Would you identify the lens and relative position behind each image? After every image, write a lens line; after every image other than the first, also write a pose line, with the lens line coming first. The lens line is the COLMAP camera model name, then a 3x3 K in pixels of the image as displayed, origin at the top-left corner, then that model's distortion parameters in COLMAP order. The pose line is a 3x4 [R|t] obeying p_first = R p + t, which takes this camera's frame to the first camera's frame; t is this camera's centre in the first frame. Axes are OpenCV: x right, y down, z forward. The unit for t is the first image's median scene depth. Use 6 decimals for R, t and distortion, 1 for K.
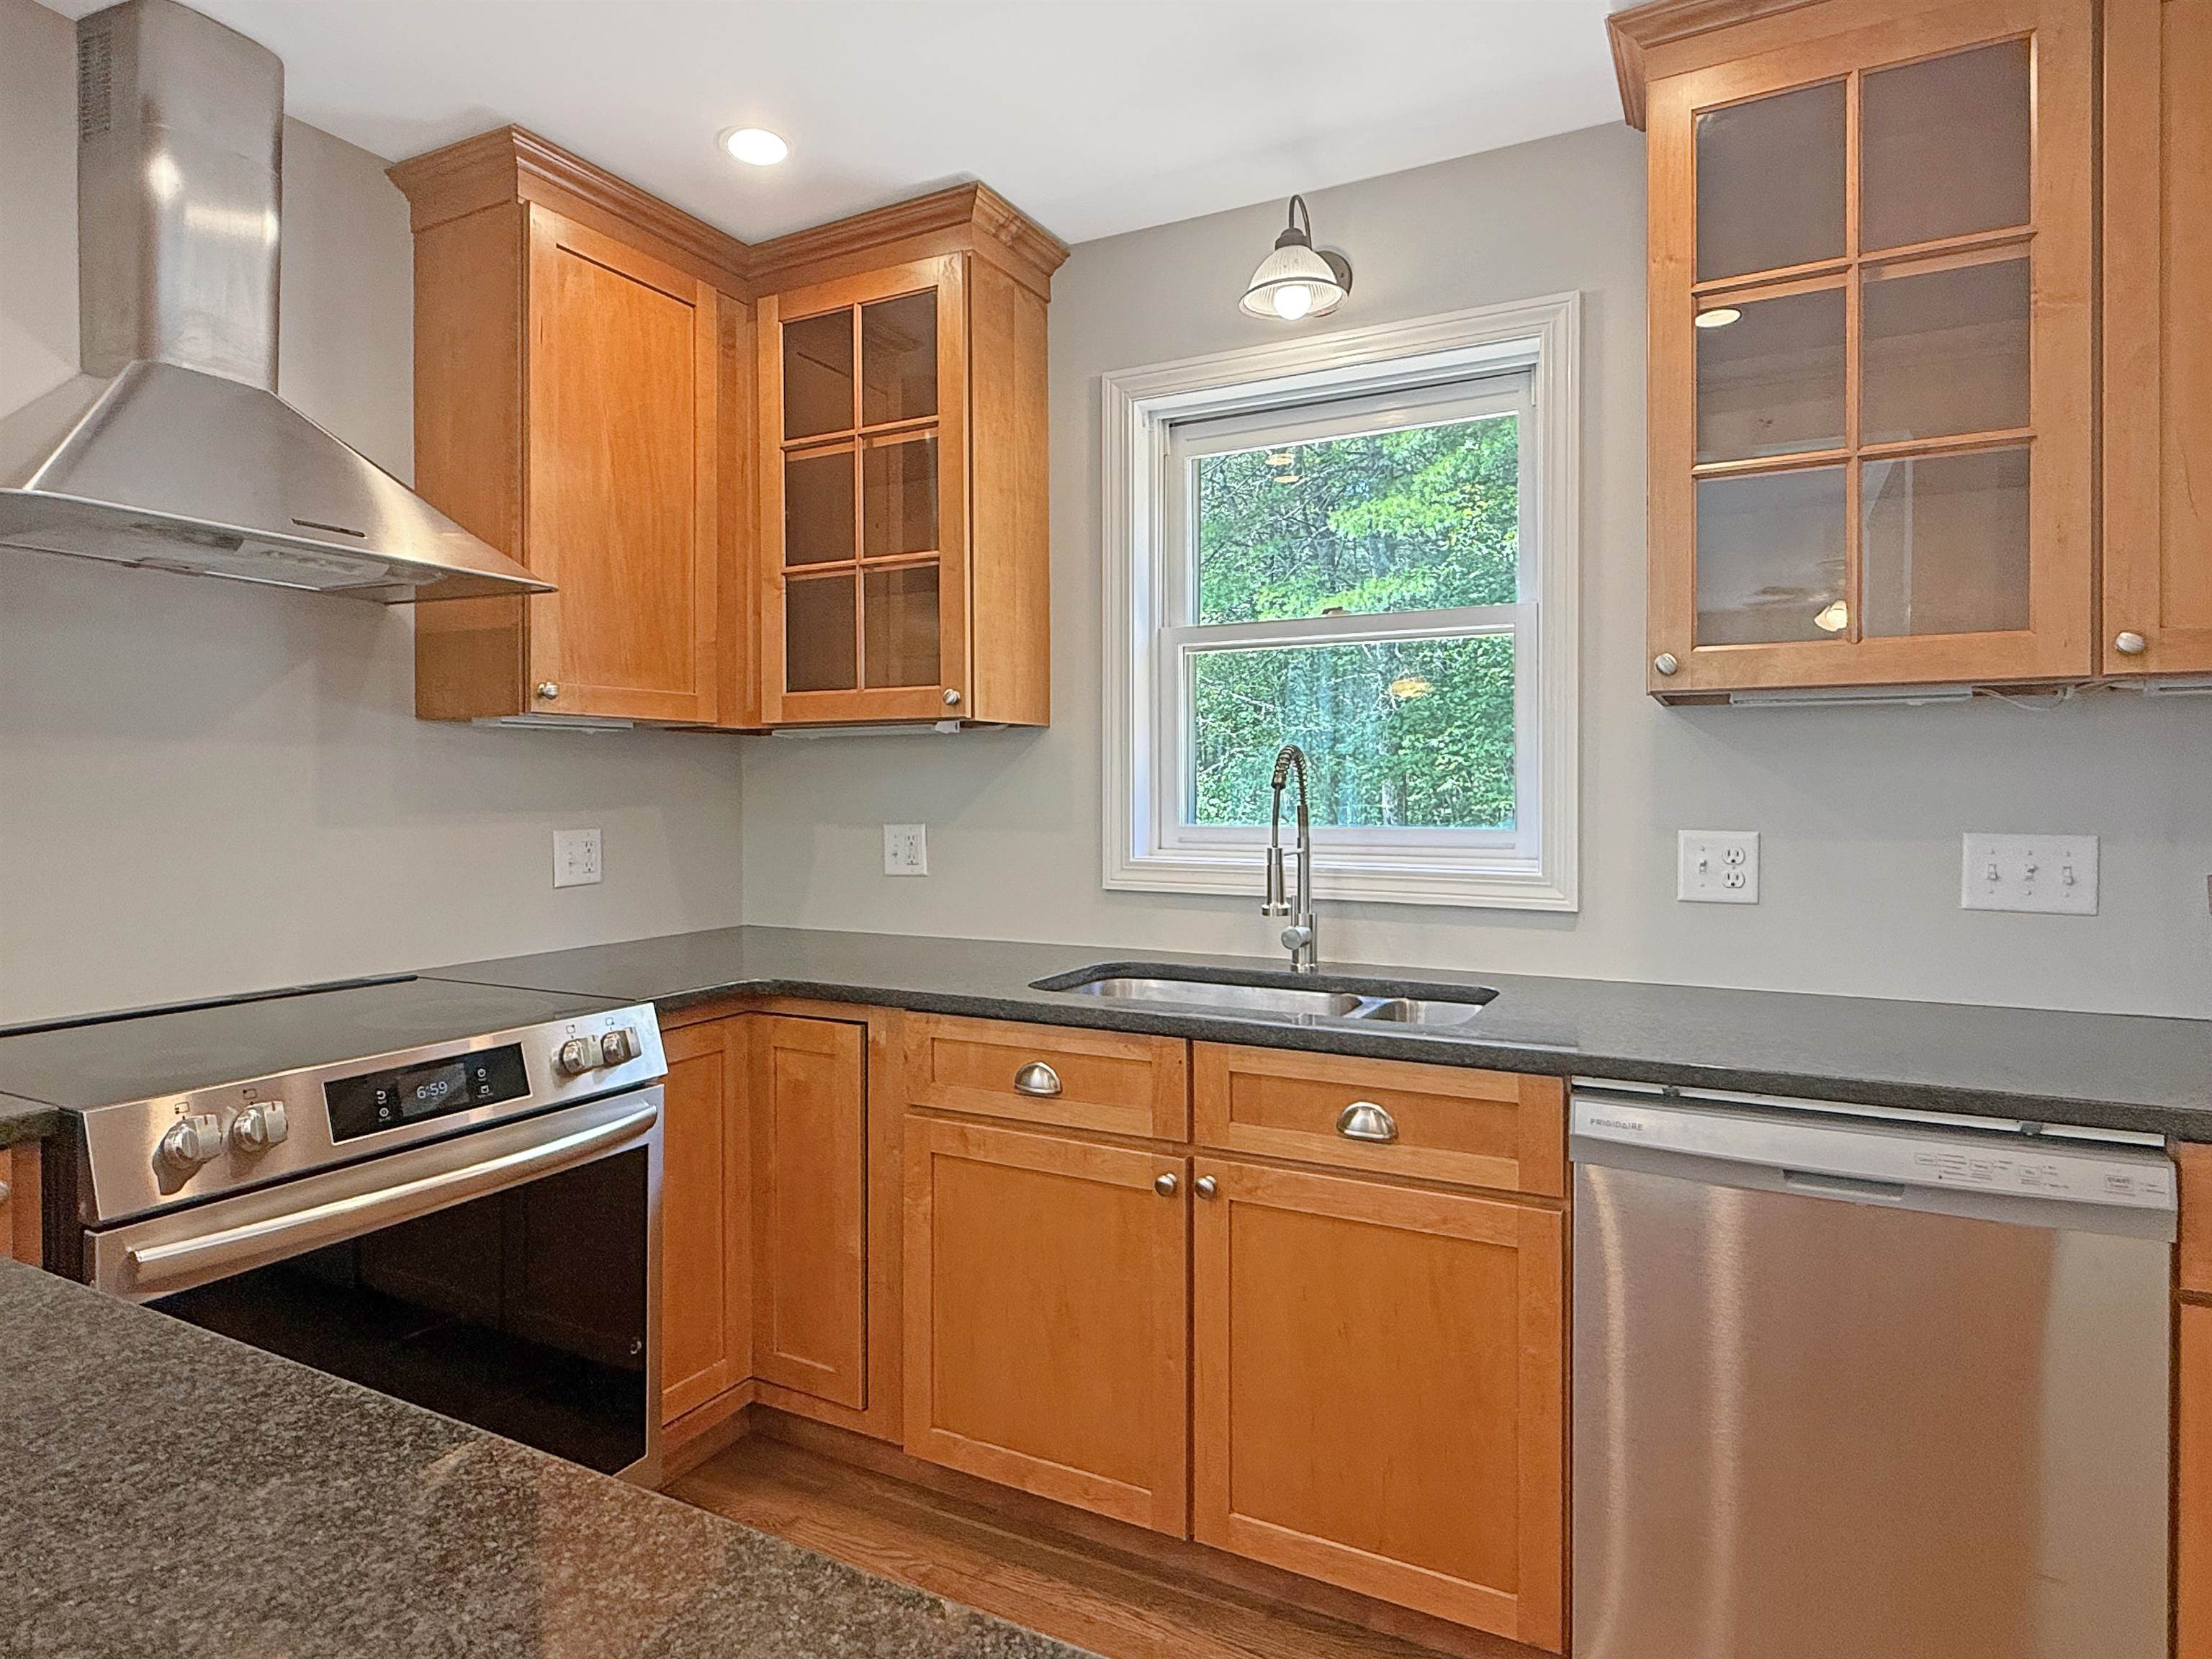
lens RADIAL K [[1235.8, 0, 1094.5], [0, 1235.8, 802.5], [0, 0, 1]] dist [0.000694, 0.000434]
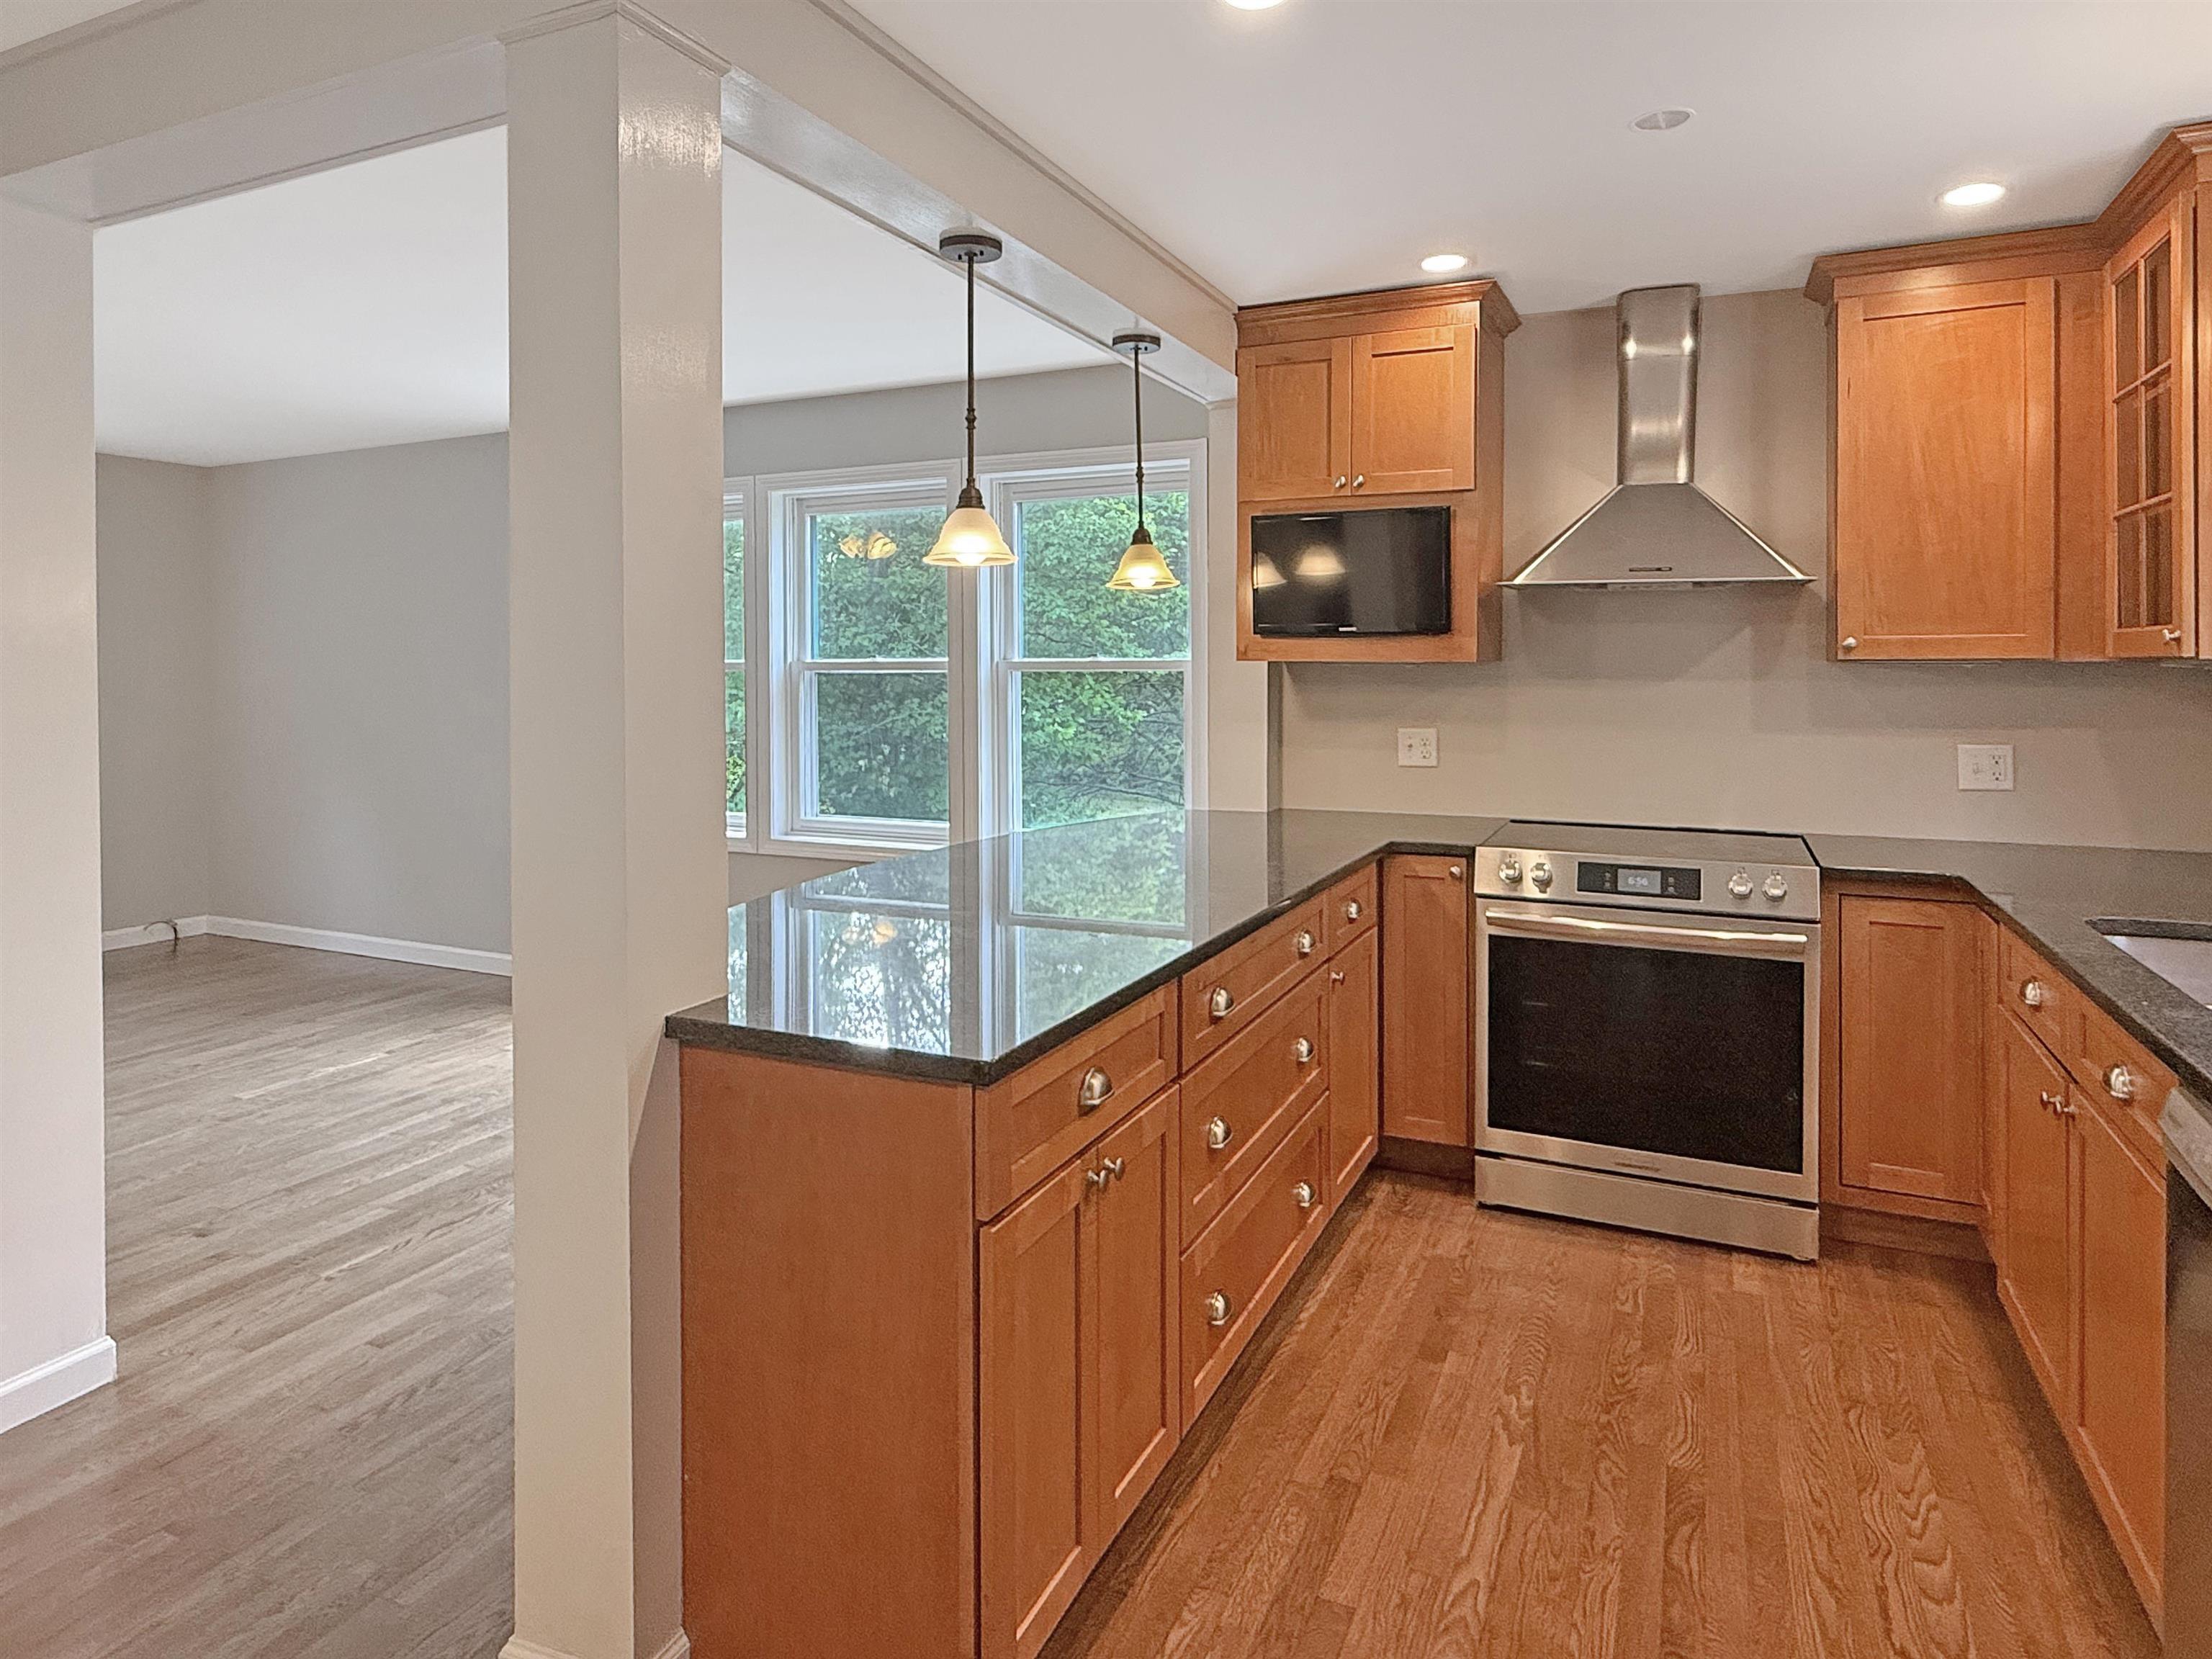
lens RADIAL K [[1263.2, 0, 1101.3], [0, 1263.2, 659.6], [0, 0, 1]] dist [-0.000330, 0.000201]
pose [[0.039236, -0.003199, -0.999225, 0.923955], [-0.005250, 0.999980, -0.003408, -0.060869], [0.999216, 0.005380, 0.039218, 0.087181]]
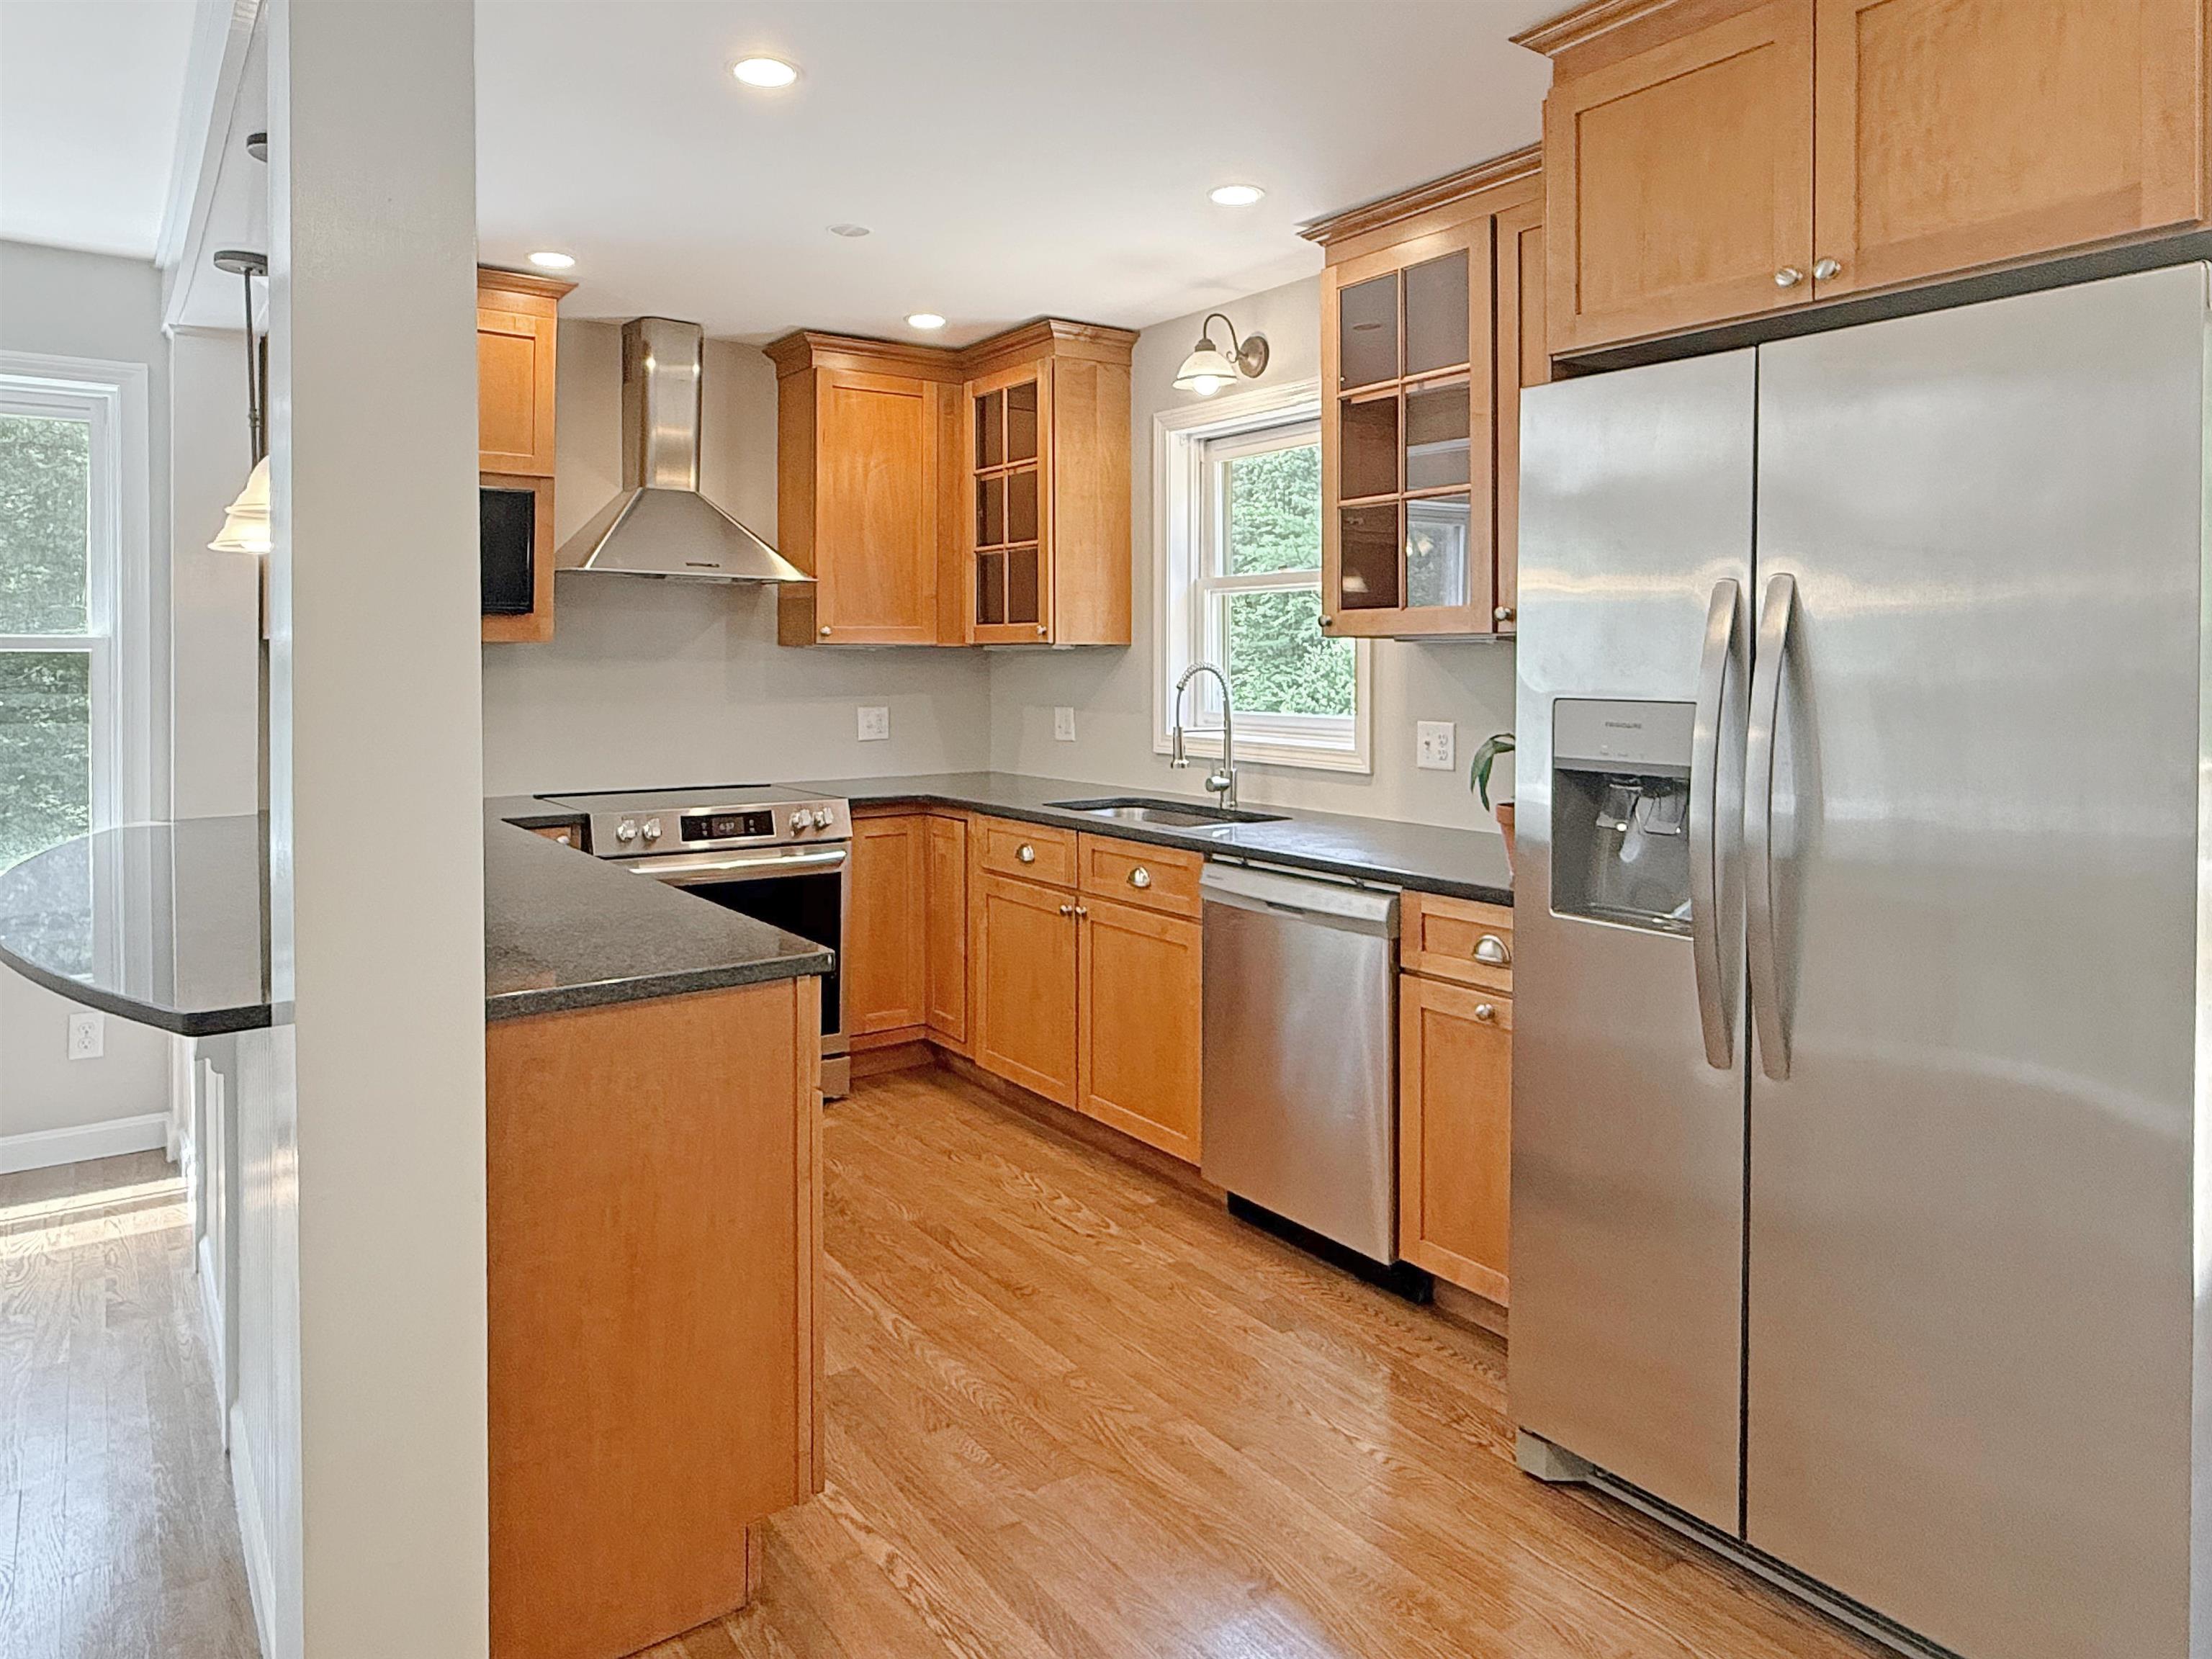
lens RADIAL K [[1392.7, 0, 1094.4], [0, 1392.7, 668.7], [0, 0, 1]] dist [-0.000545, -0.000446]
pose [[0.893458, 0.004550, -0.449123, 0.810421], [-0.006409, 0.999976, -0.002620, -0.031520], [0.449100, 0.005219, 0.893466, -0.643687]]
